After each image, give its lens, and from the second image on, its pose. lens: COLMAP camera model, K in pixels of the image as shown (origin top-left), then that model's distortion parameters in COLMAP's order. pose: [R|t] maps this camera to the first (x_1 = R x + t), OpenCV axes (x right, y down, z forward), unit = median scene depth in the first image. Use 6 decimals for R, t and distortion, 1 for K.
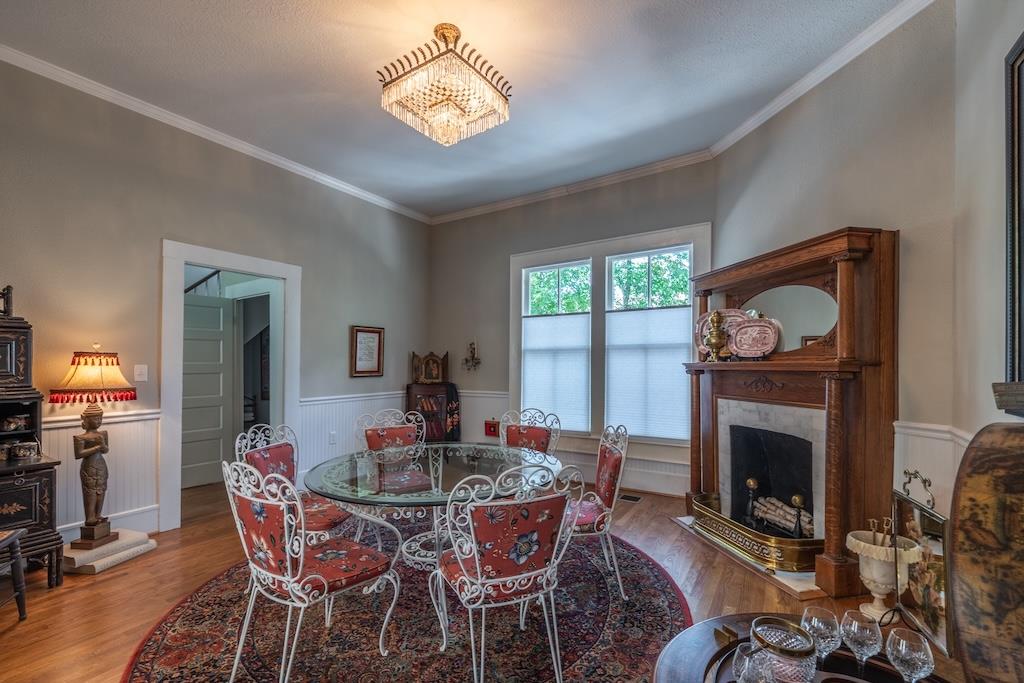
lens RADIAL K [[440.8, 0, 518.2], [0, 440.8, 349.8], [0, 0, 1]] dist [0.000000, -0.000037]
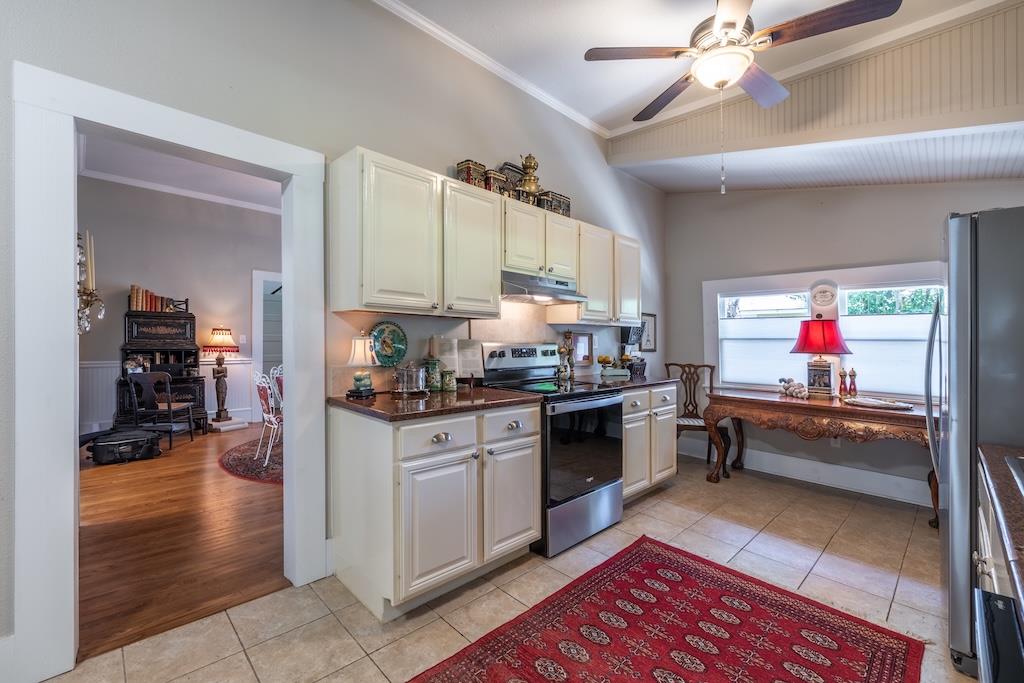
lens RADIAL K [[440.8, 0, 517.2], [0, 440.8, 339.3], [0, 0, 1]] dist [0.000000, -0.000037]
pose [[0.974419, 0.018666, -0.223961, 0.893851], [-0.013669, 0.999622, 0.023842, -0.013125], [0.224322, -0.020171, 0.974306, -0.736171]]
